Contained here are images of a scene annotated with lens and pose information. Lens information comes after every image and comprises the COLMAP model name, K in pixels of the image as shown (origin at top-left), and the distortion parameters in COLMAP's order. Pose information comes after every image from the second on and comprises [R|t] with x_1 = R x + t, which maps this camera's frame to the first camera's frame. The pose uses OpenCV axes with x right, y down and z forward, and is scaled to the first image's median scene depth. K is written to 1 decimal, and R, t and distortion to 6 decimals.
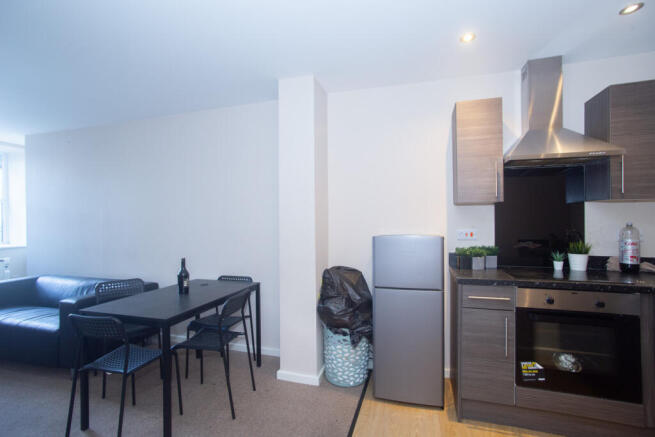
lens RADIAL K [[313.7, 0, 327.5], [0, 313.7, 218.5], [0, 0, 1]] dist [-0.002894, 0.000807]
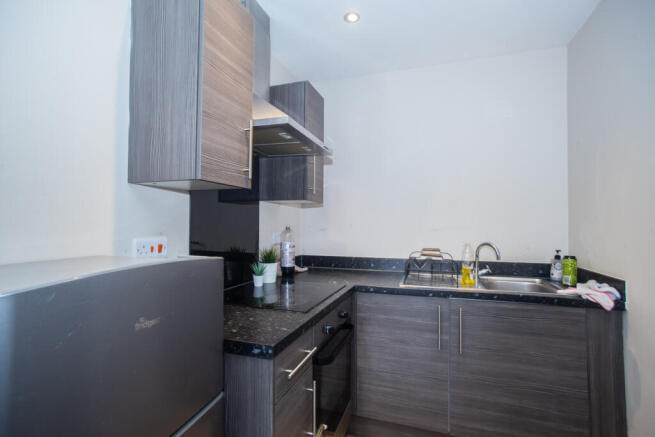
lens RADIAL K [[313.7, 0, 327.5], [0, 313.7, 218.5], [0, 0, 1]] dist [-0.002894, 0.000807]
pose [[0.015915, 0.026109, 0.999532, -0.038422], [-0.013405, 0.999575, -0.025896, 0.015776], [-0.999783, -0.012986, 0.016258, 0.865295]]
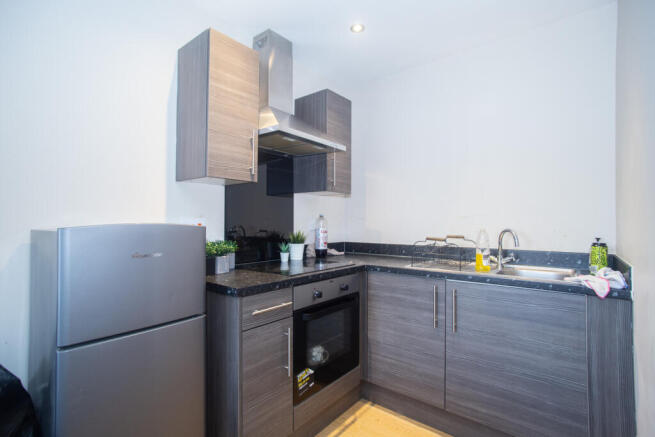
lens RADIAL K [[316.4, 0, 327.5], [0, 316.4, 218.5], [0, 0, 1]] dist [-0.011605, -0.000617]
pose [[0.362936, 0.019575, 0.931608, -0.124885], [-0.013781, 0.999783, -0.015638, 0.048448], [-0.931712, -0.007163, 0.363127, 0.556291]]
